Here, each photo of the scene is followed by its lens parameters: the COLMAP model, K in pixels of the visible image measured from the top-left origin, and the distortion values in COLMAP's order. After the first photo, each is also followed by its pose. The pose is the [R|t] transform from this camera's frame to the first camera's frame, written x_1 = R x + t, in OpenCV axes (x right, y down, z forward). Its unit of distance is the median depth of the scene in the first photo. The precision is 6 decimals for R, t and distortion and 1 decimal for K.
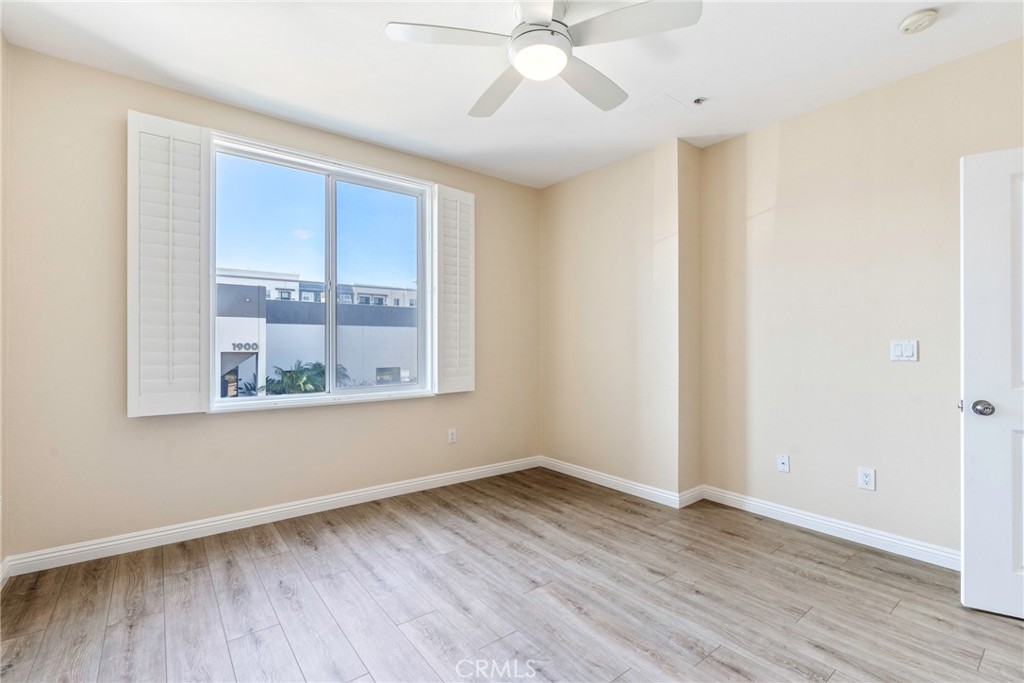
lens RADIAL K [[464.7, 0, 512.0], [0, 464.7, 341.5], [0, 0, 1]] dist [-0.001987, 0.000015]
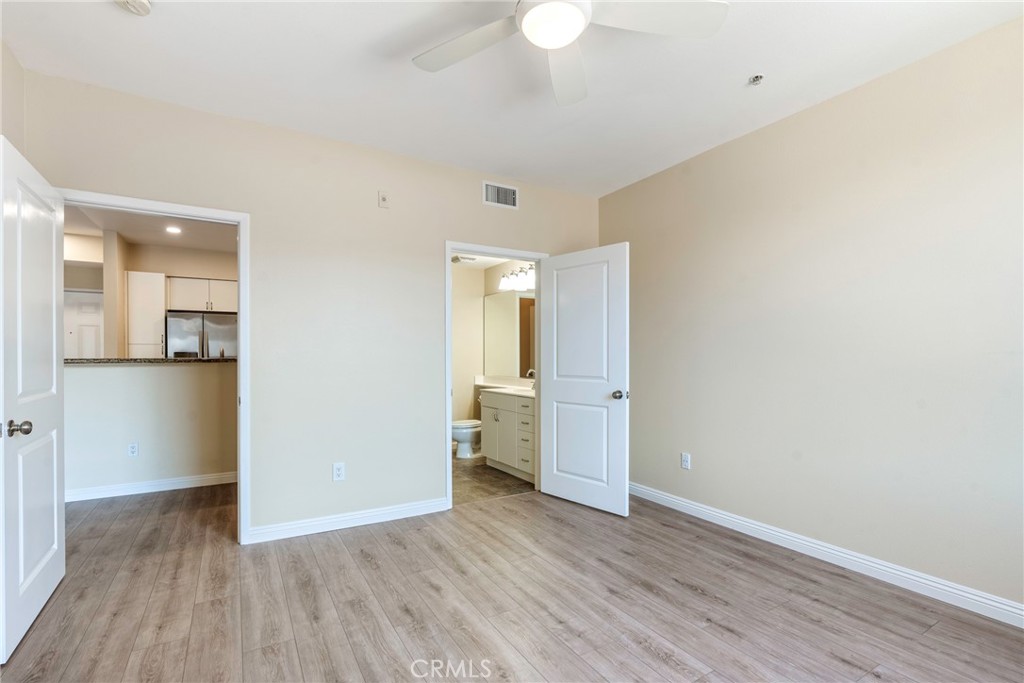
lens RADIAL K [[470.2, 0, 515.1], [0, 470.2, 358.7], [0, 0, 1]] dist [0.000245, 0.000374]
pose [[-0.992975, -0.003765, 0.118264, 0.022457], [-0.003277, 0.999985, 0.004328, 0.002761], [-0.118278, 0.003911, -0.992973, 1.486005]]
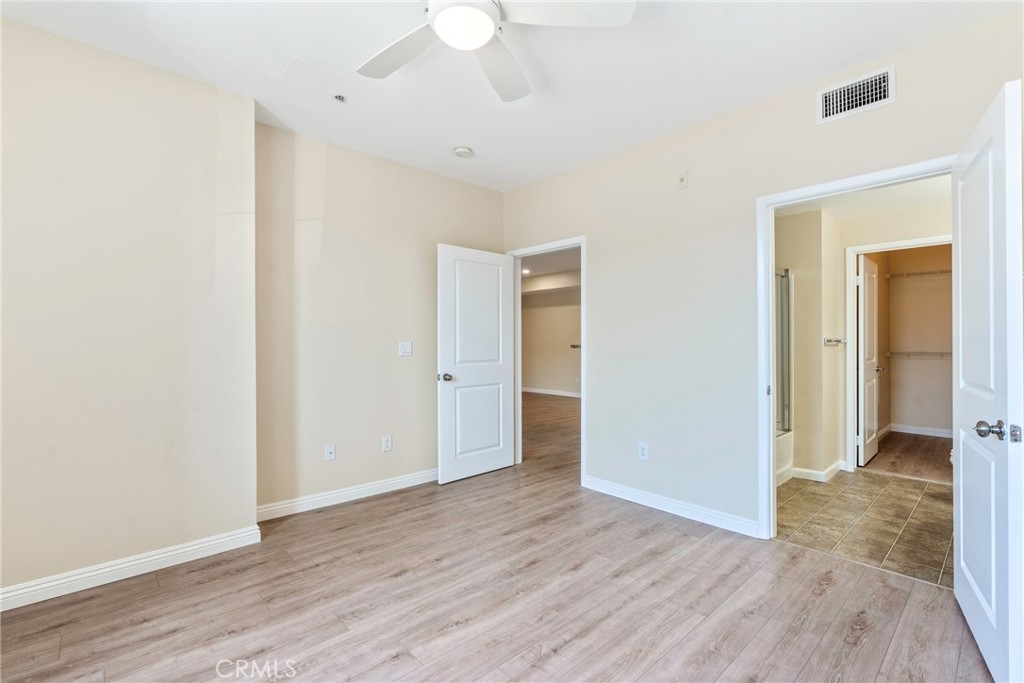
lens RADIAL K [[464.7, 0, 512.0], [0, 464.7, 341.5], [0, 0, 1]] dist [-0.001987, 0.000015]
pose [[-0.083165, 0.000895, 0.996535, -0.662358], [-0.000196, 1.000000, -0.000915, -0.003270], [-0.996536, -0.000271, -0.083165, 0.785302]]
